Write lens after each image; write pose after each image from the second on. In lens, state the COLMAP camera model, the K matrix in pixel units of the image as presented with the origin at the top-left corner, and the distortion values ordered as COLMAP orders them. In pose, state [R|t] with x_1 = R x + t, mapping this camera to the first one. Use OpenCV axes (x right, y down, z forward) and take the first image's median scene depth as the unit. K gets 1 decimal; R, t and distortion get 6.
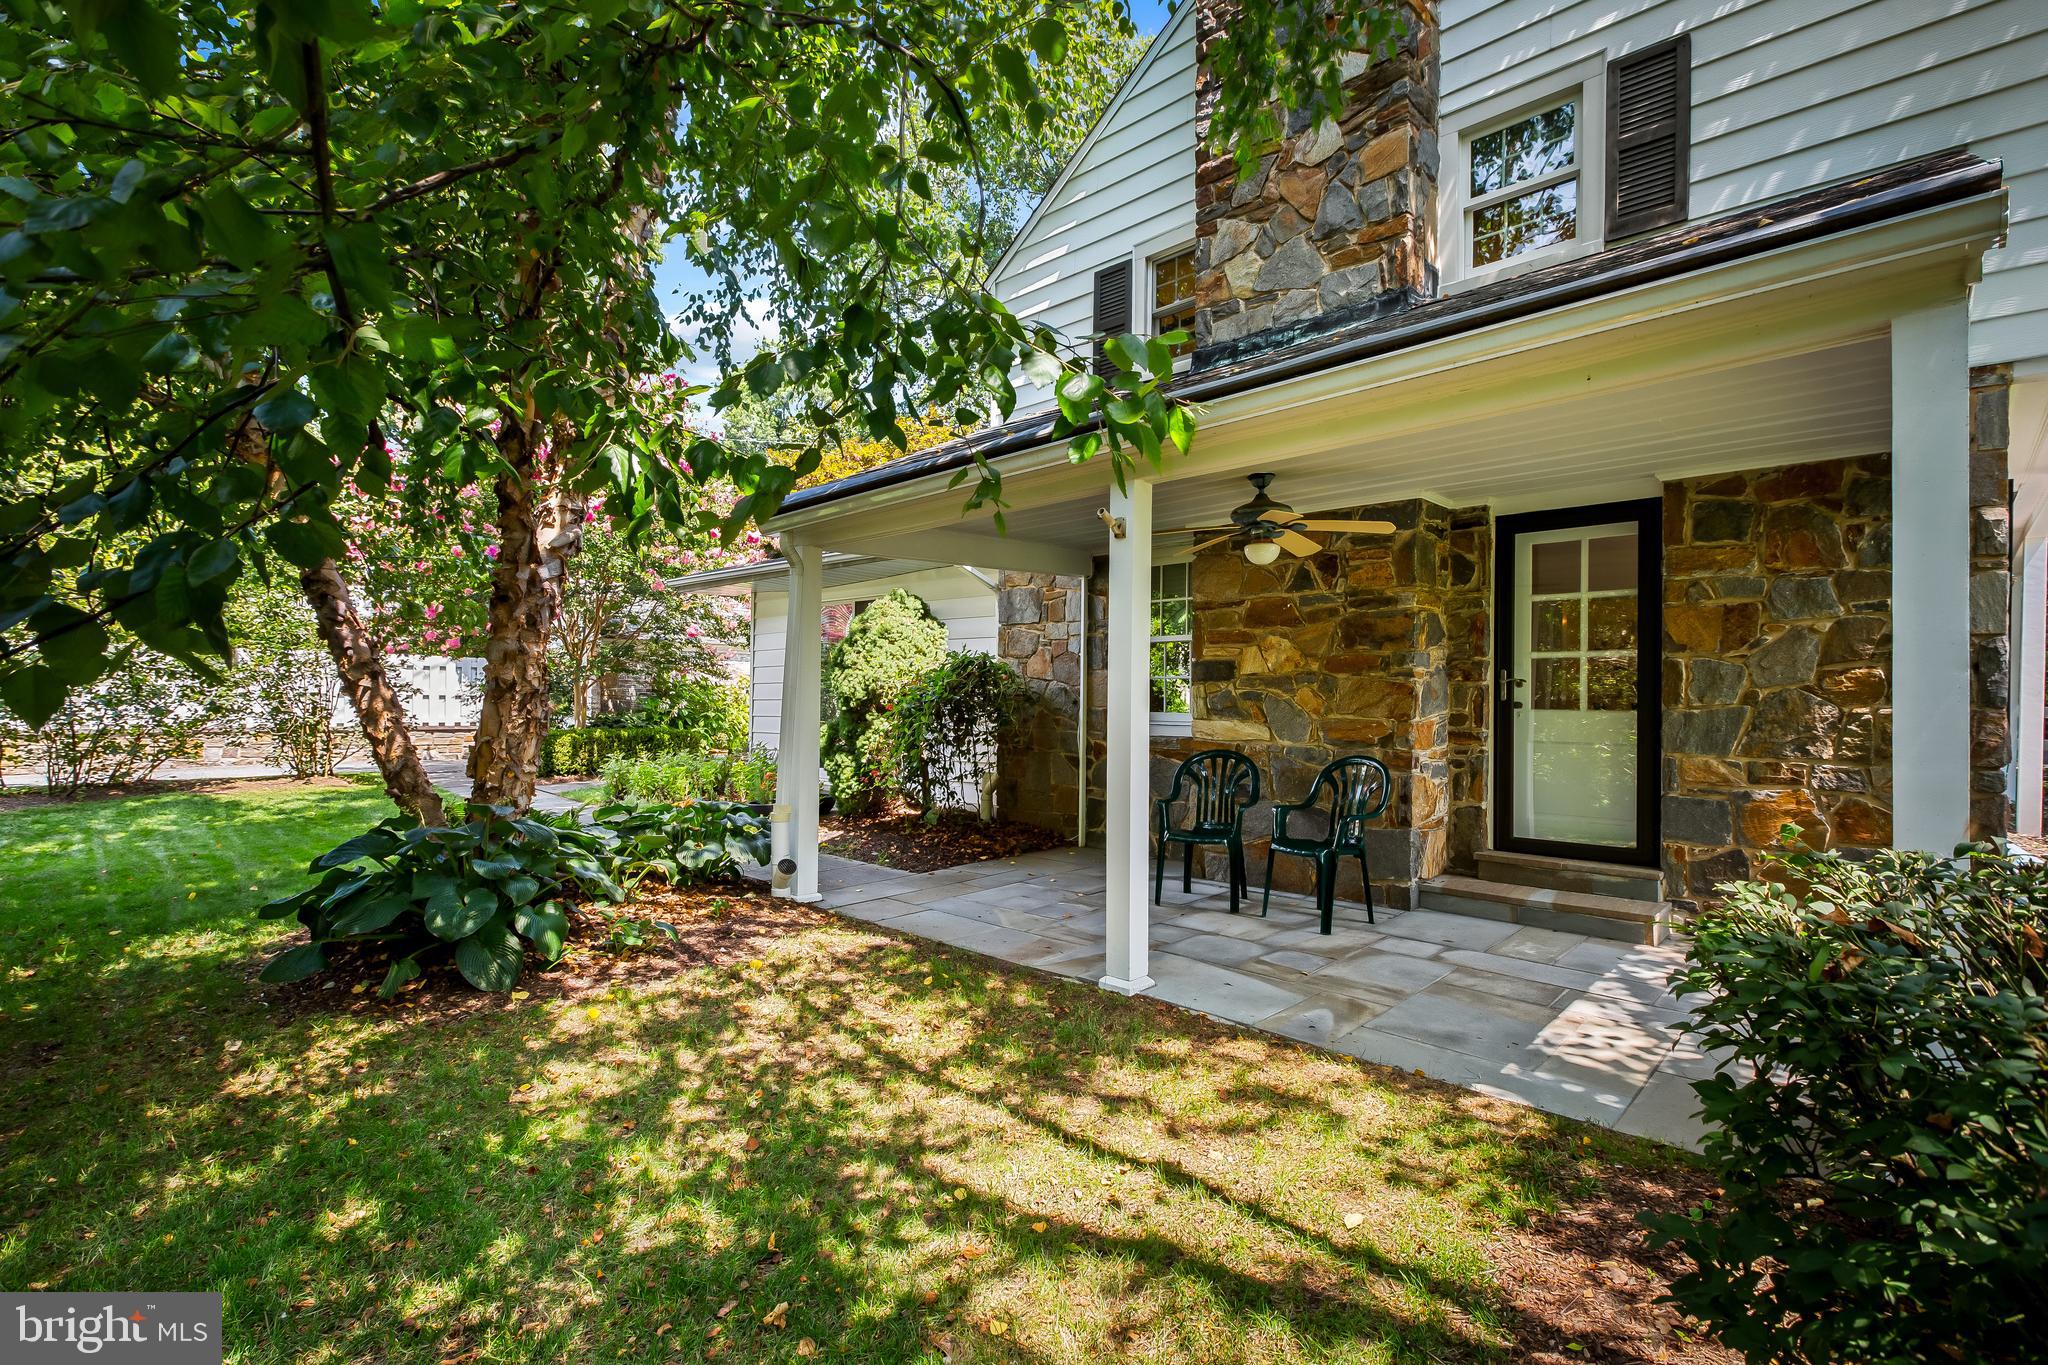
lens RADIAL K [[982.4, 0, 1013.6], [0, 982.4, 702.5], [0, 0, 1]] dist [-0.002406, 0.000682]
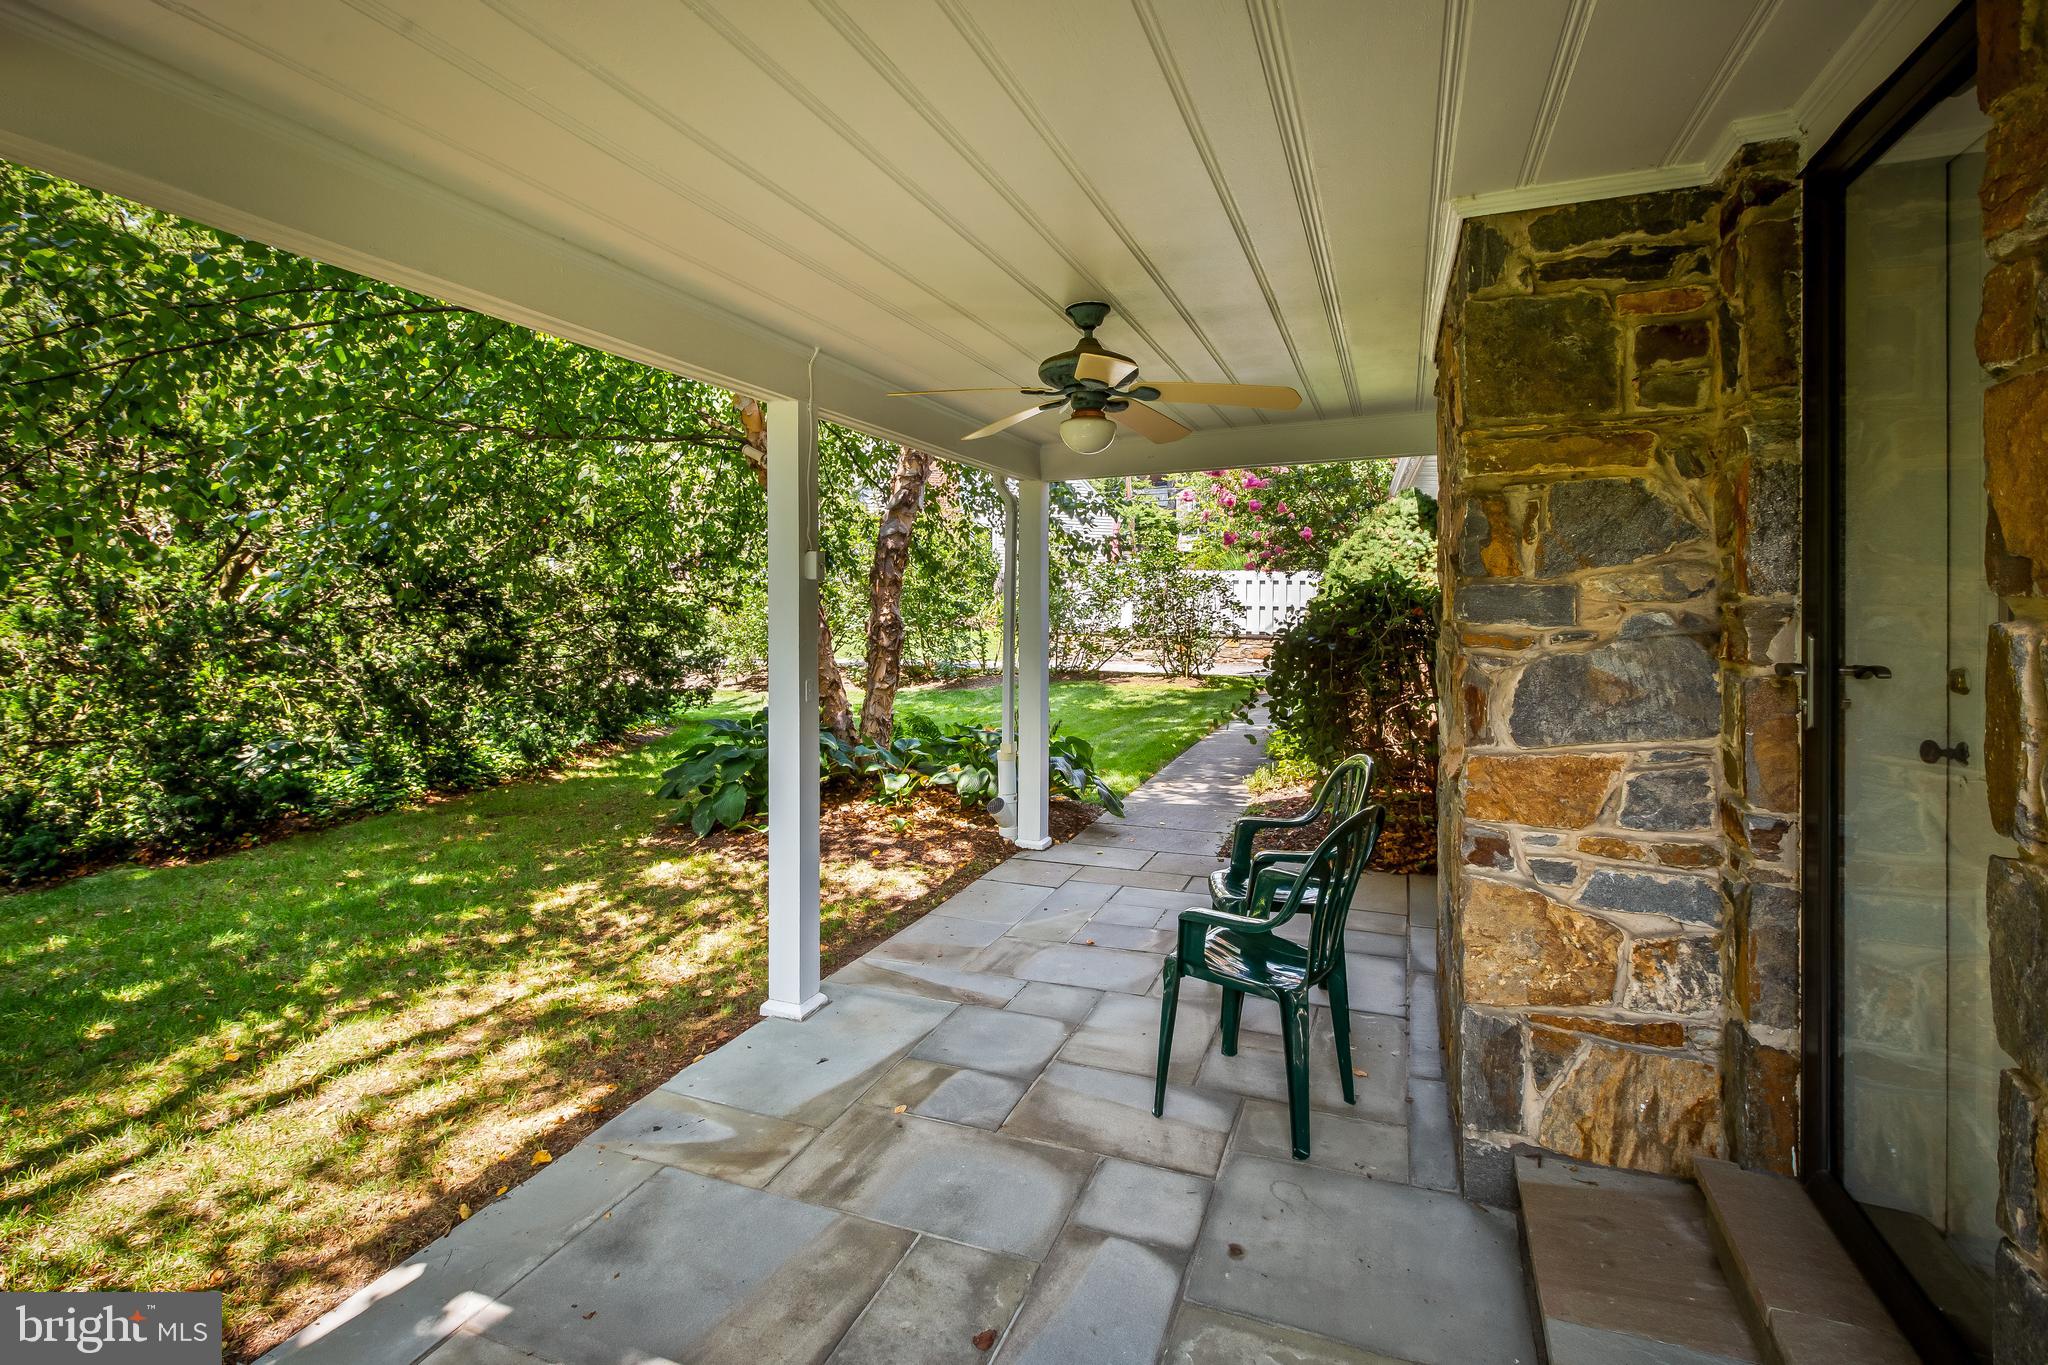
lens RADIAL K [[982.4, 0, 993.2], [0, 982.4, 600.4], [0, 0, 1]] dist [-0.002406, 0.000682]
pose [[0.361934, 0.002104, -0.932201, 0.719227], [-0.000777, 0.999998, 0.001955, -0.045061], [0.932203, 0.000017, 0.361935, 0.647627]]
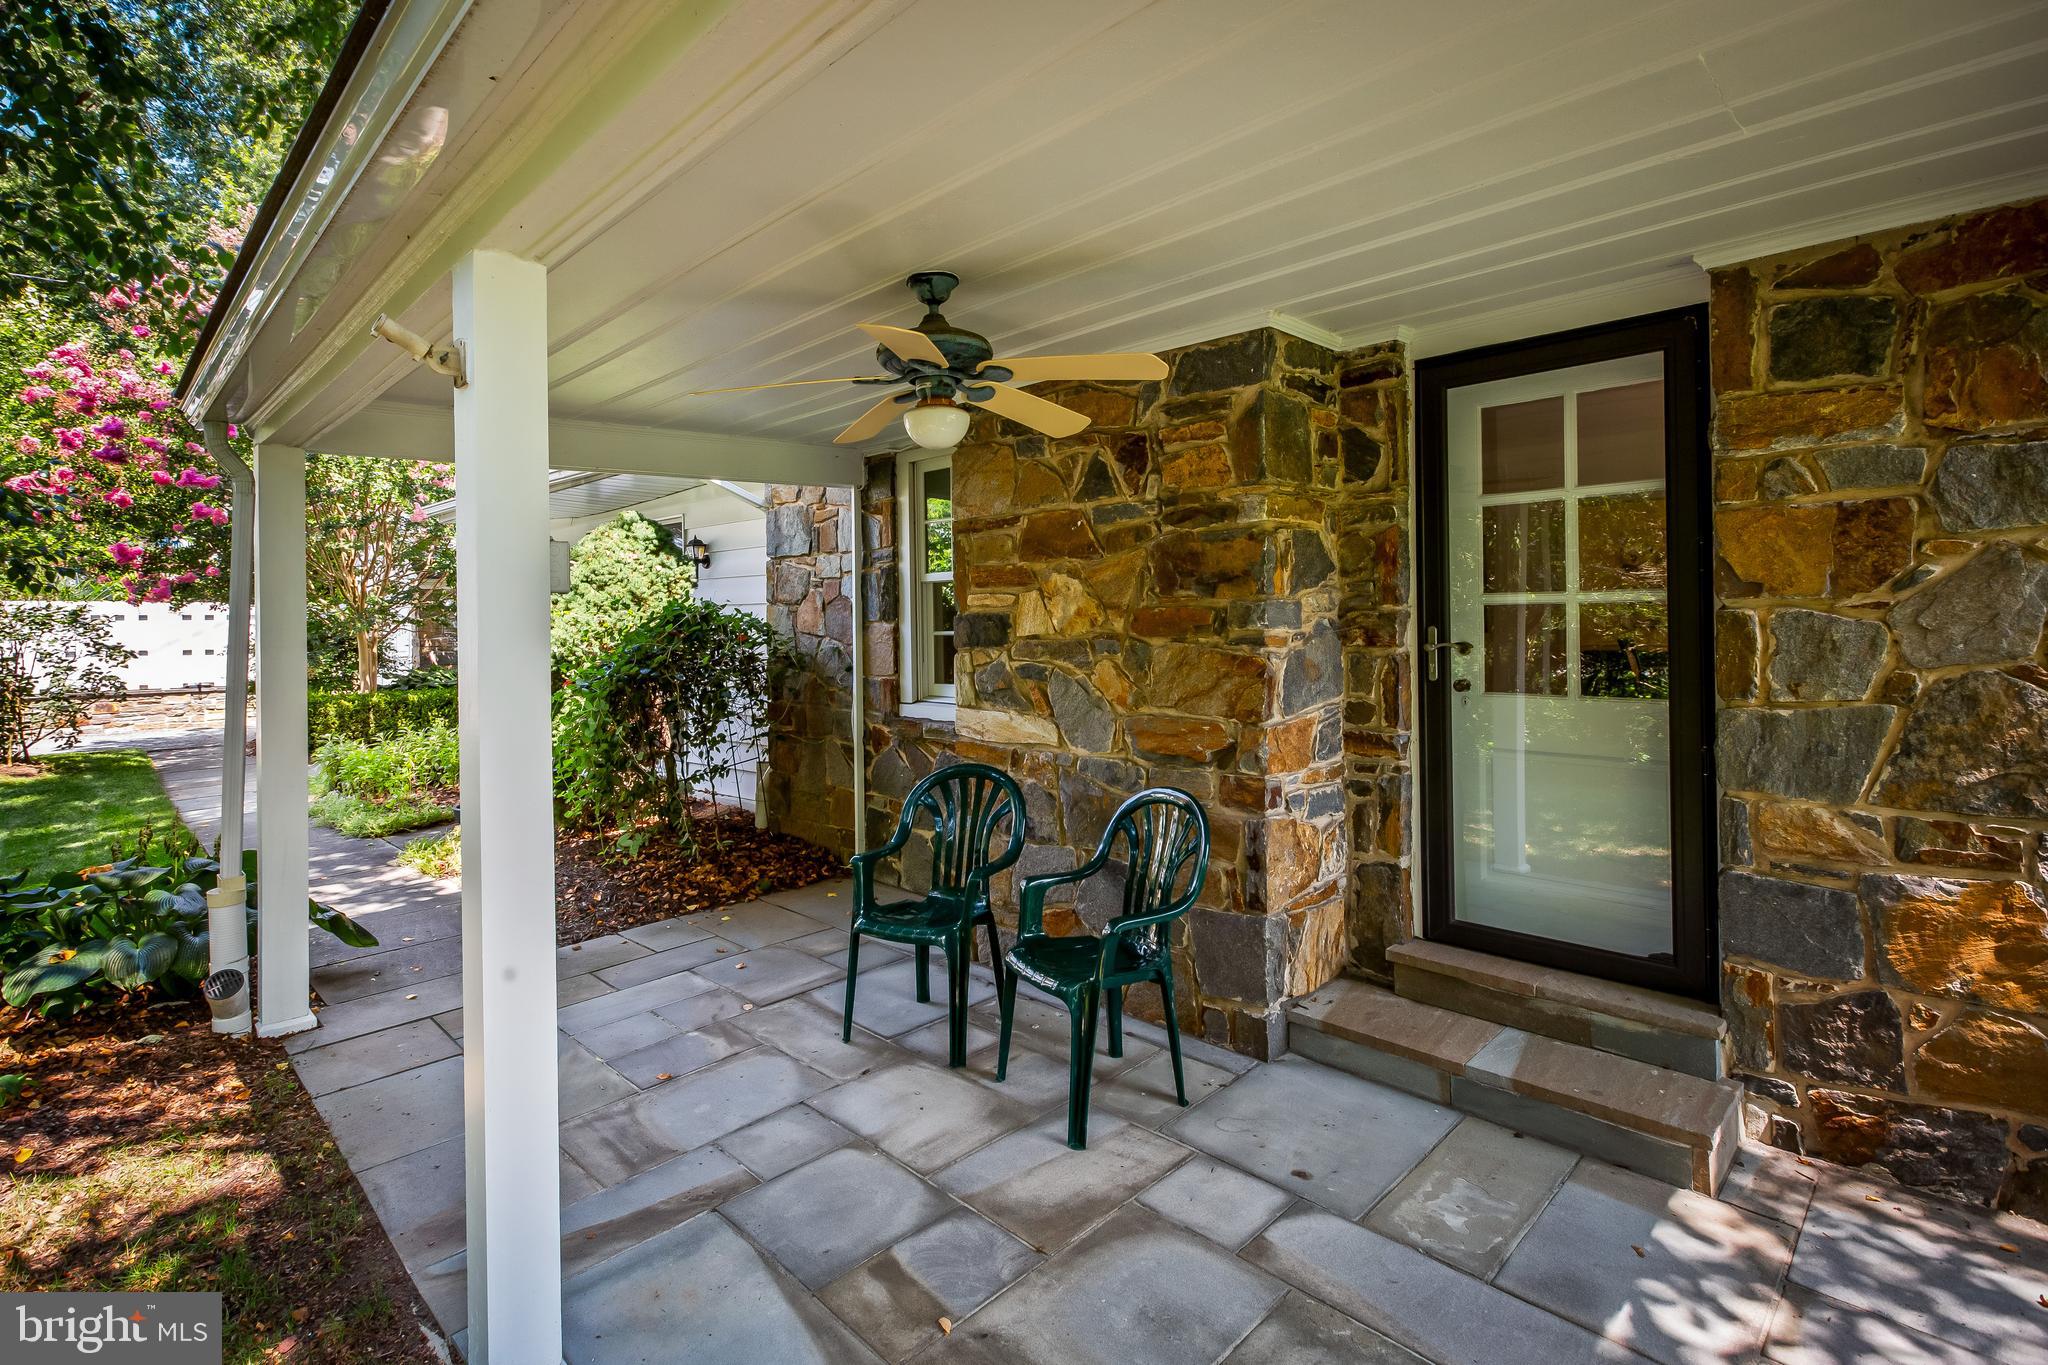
lens RADIAL K [[982.4, 0, 1025.1], [0, 982.4, 623.6], [0, 0, 1]] dist [-0.002406, 0.000682]
pose [[0.999483, -0.022807, -0.022661, 0.276554], [0.022876, 0.999734, 0.002788, -0.042461], [0.022592, -0.003305, 0.999739, 0.424772]]
